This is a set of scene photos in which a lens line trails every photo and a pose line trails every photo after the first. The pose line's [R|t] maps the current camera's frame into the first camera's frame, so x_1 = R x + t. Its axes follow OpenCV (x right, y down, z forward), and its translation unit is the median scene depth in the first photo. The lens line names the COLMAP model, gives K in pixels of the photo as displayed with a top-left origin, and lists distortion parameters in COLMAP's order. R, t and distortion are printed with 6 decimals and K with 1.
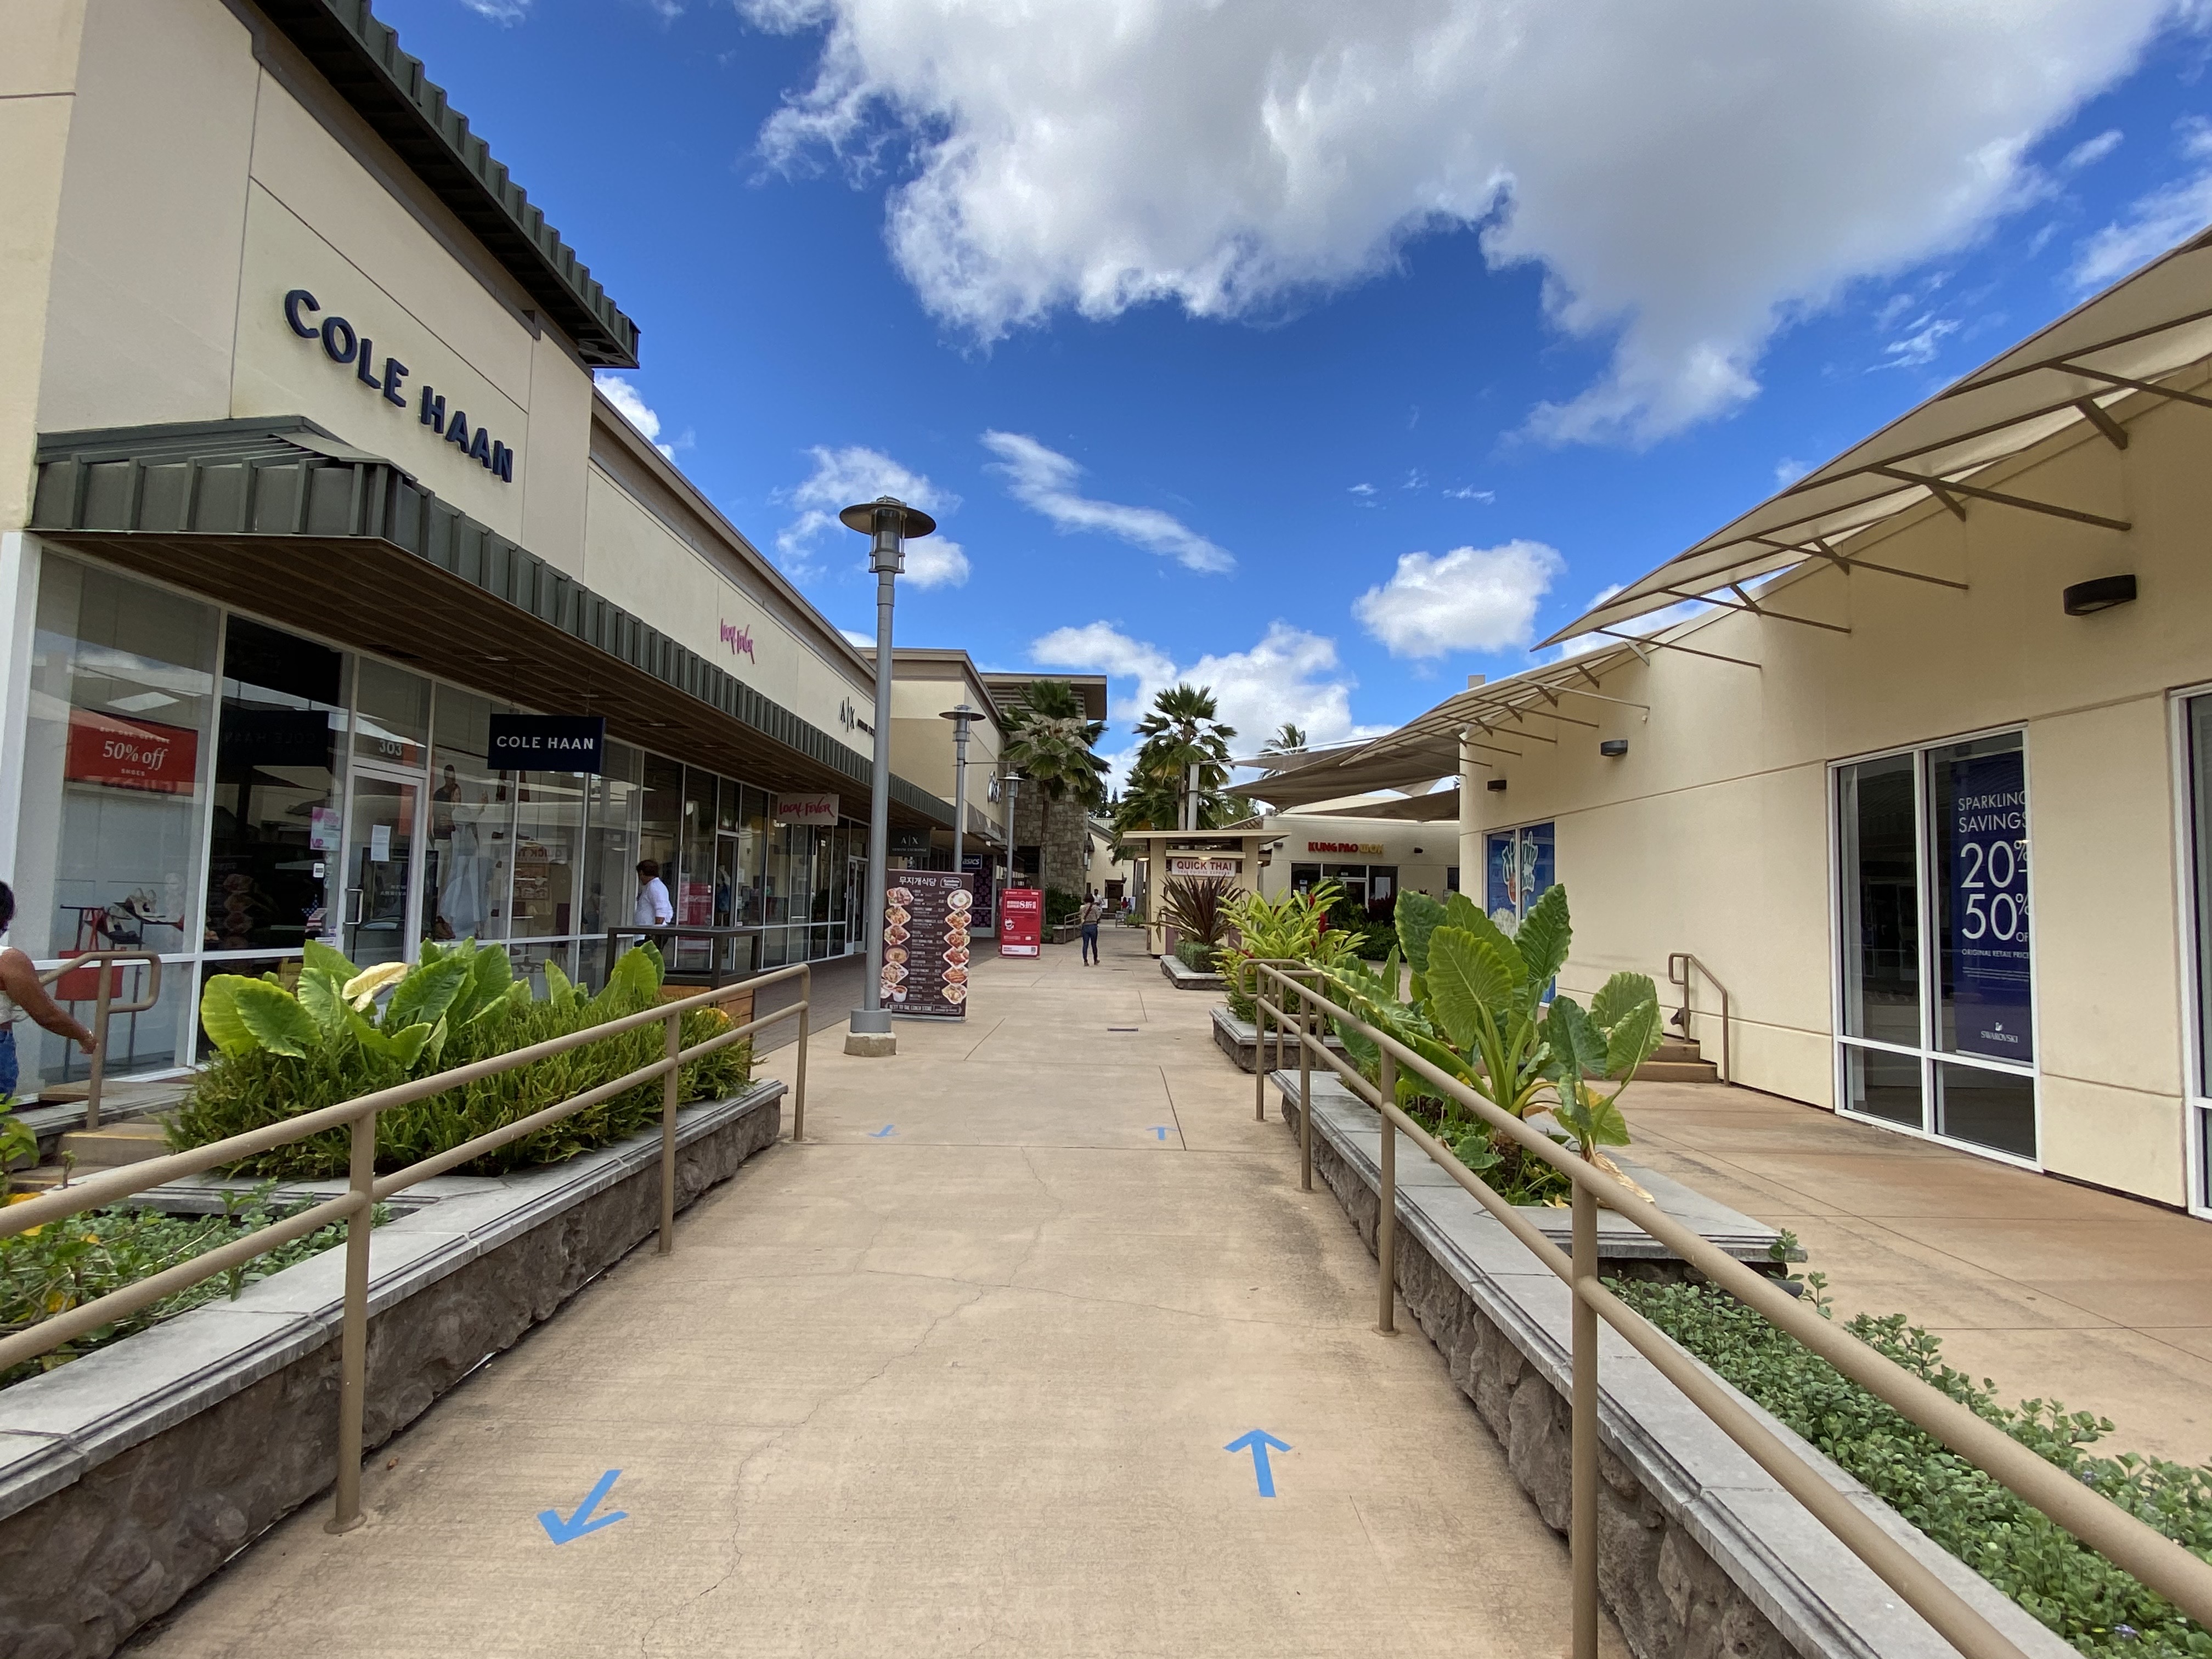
lens RADIAL K [[1122.4, 0, 1106.0], [0, 1122.4, 829.5], [0, 0, 1]] dist [0.030961, -0.000168]
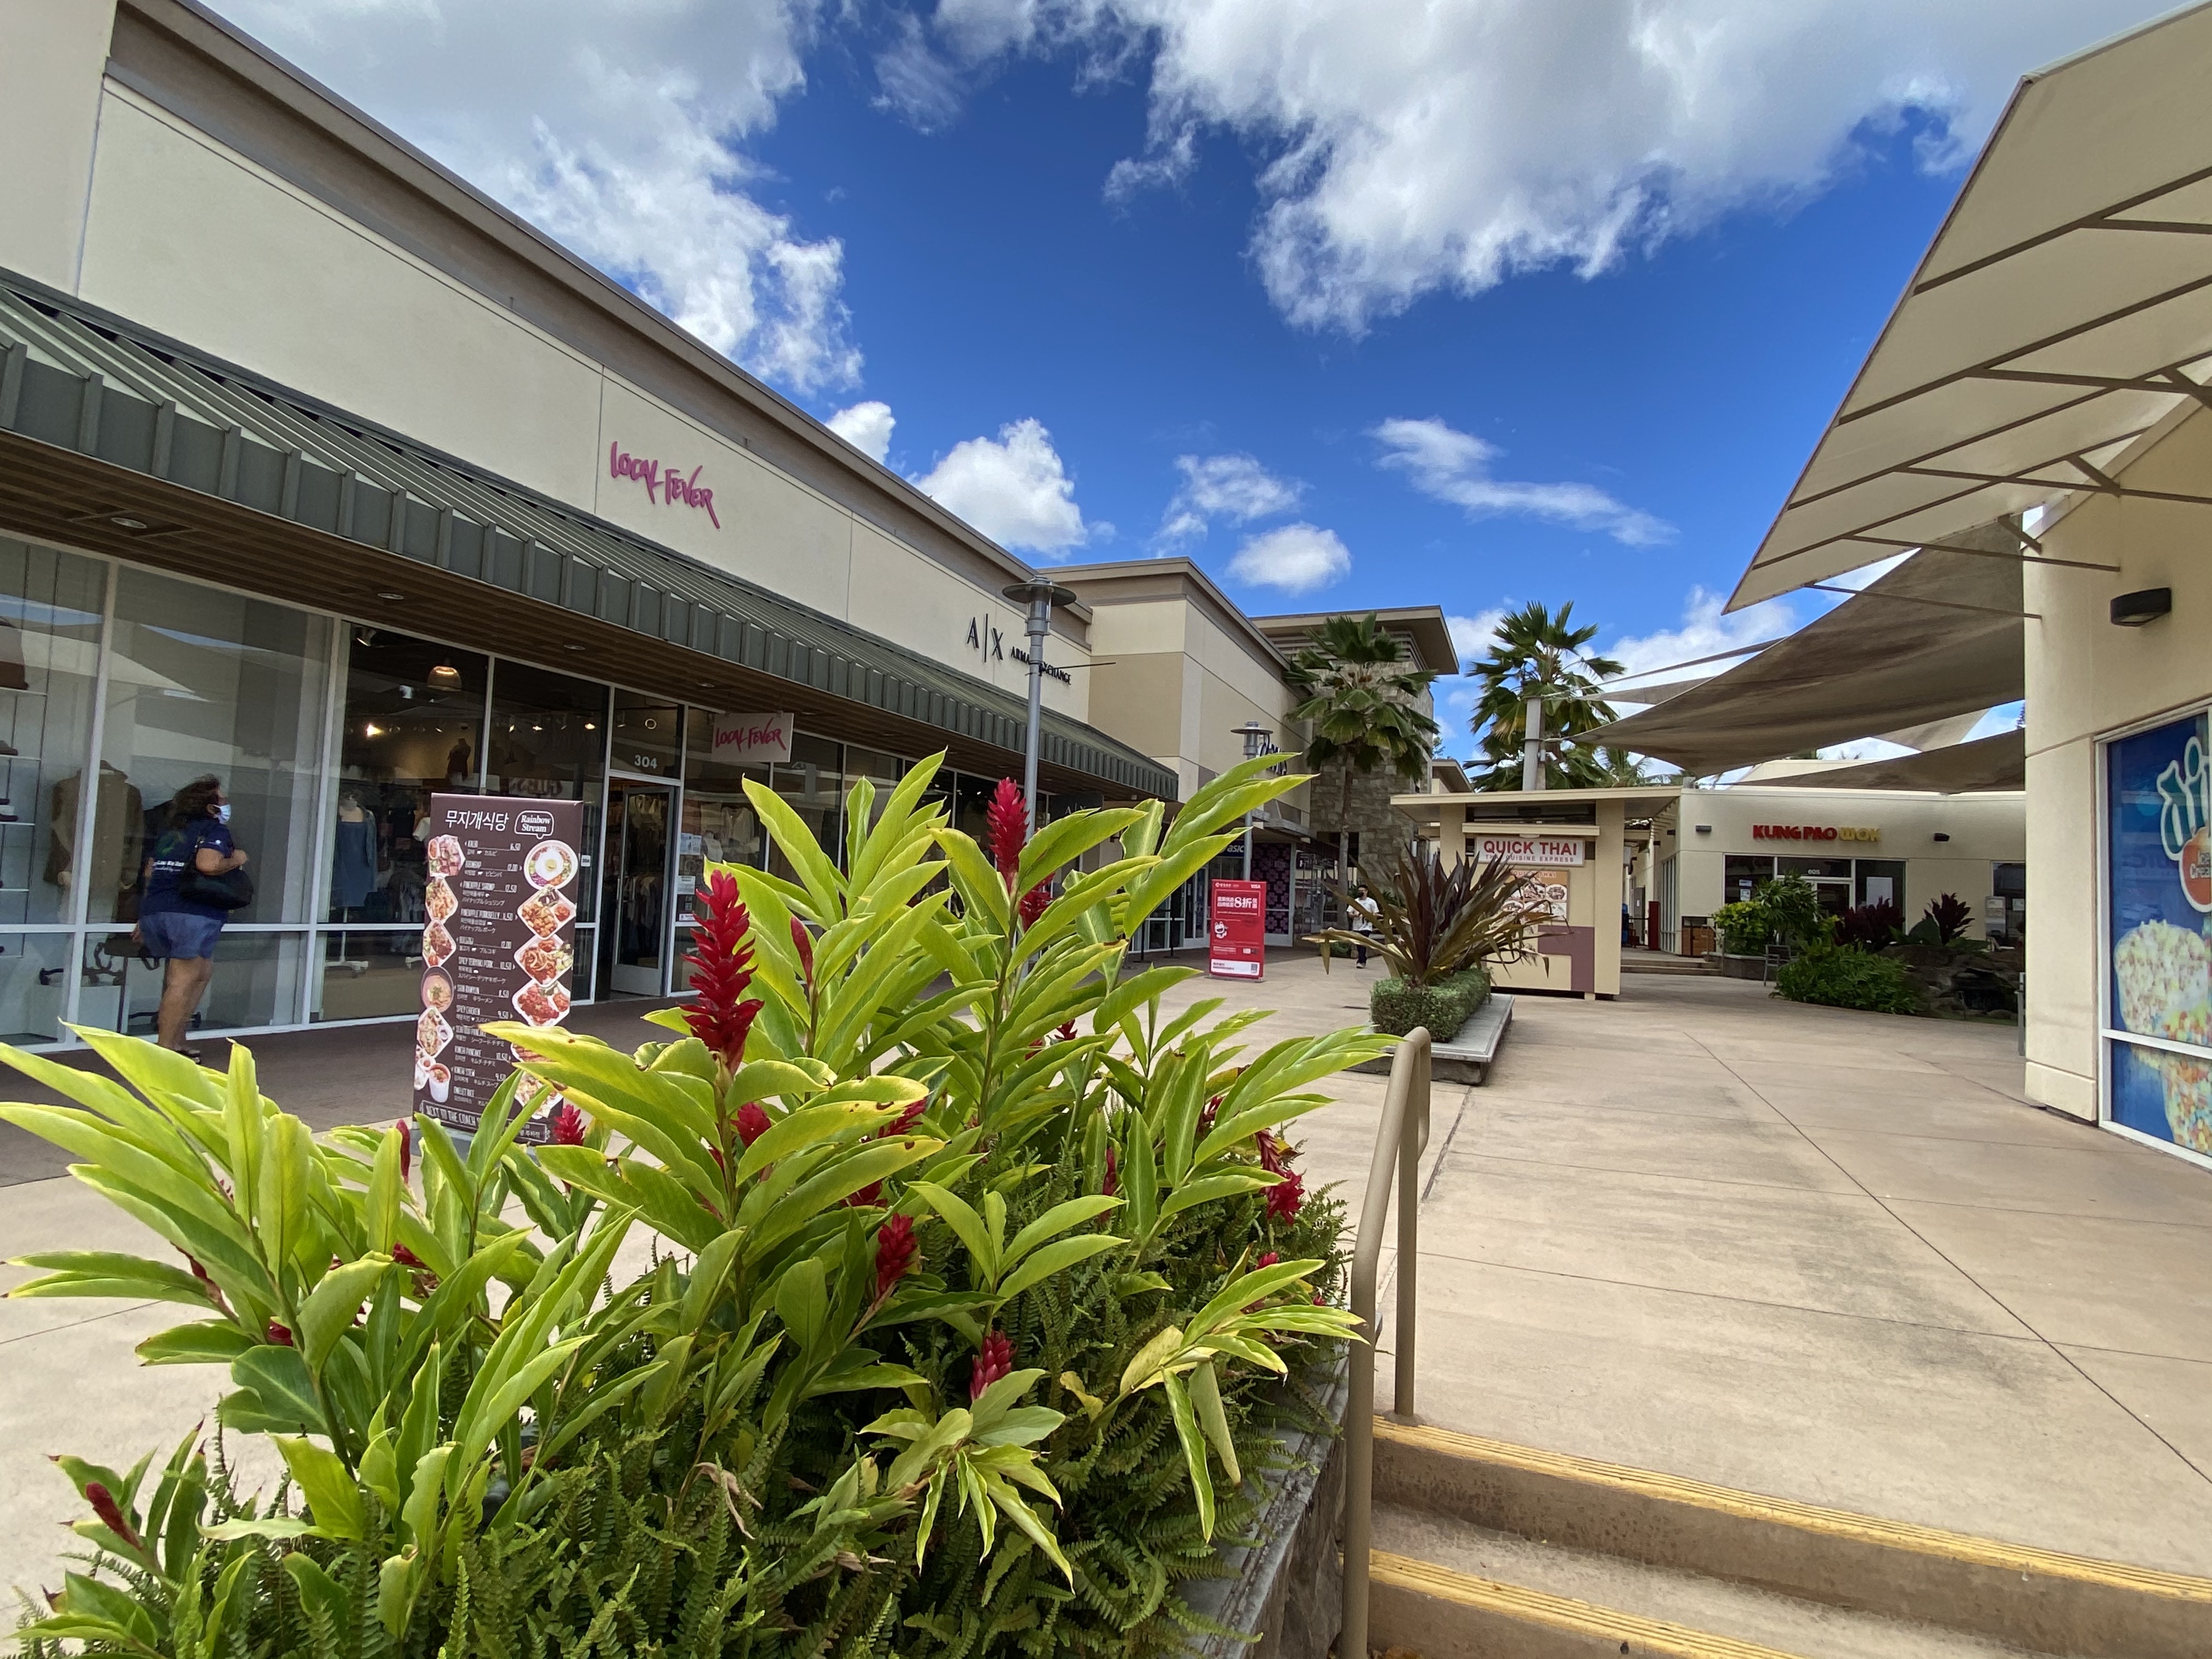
lens RADIAL K [[1122.4, 0, 1106.0], [0, 1122.4, 829.5], [0, 0, 1]] dist [0.030961, -0.000168]
pose [[0.932845, -0.007127, -0.360208, 0.089238], [0.005720, 0.999971, -0.004971, 0.022577], [0.360233, 0.002577, 0.932859, 0.291828]]
